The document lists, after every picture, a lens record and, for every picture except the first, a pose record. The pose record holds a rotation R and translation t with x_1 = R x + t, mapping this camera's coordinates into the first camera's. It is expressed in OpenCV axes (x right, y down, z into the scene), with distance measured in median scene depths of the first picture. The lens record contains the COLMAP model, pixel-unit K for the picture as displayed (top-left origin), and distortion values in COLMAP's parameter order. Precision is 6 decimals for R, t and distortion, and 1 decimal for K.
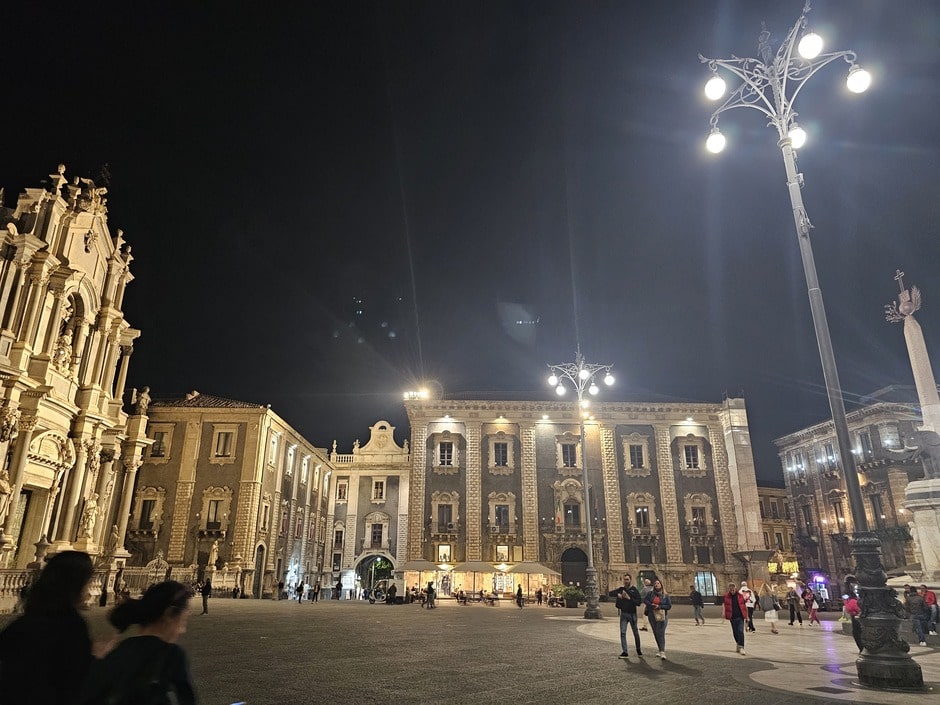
lens RADIAL K [[624.5, 0, 470.0], [0, 624.5, 352.5], [0, 0, 1]] dist [0.010828, 0.001923]
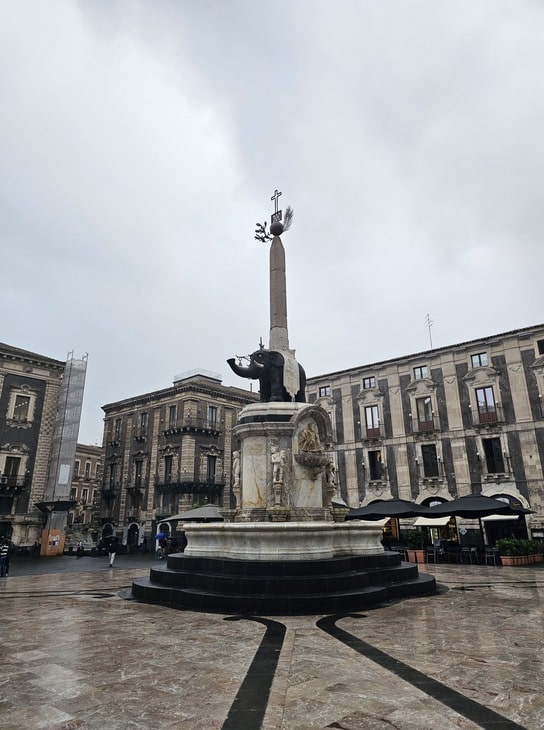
lens RADIAL K [[467.7, 0, 272.0], [0, 467.7, 365.0], [0, 0, 1]] dist [0.000756, -0.000579]
pose [[0.692461, 0.215925, 0.688385, 0.113480], [-0.222434, 0.971577, -0.081003, 0.079083], [-0.686310, -0.097029, 0.720808, 0.213102]]
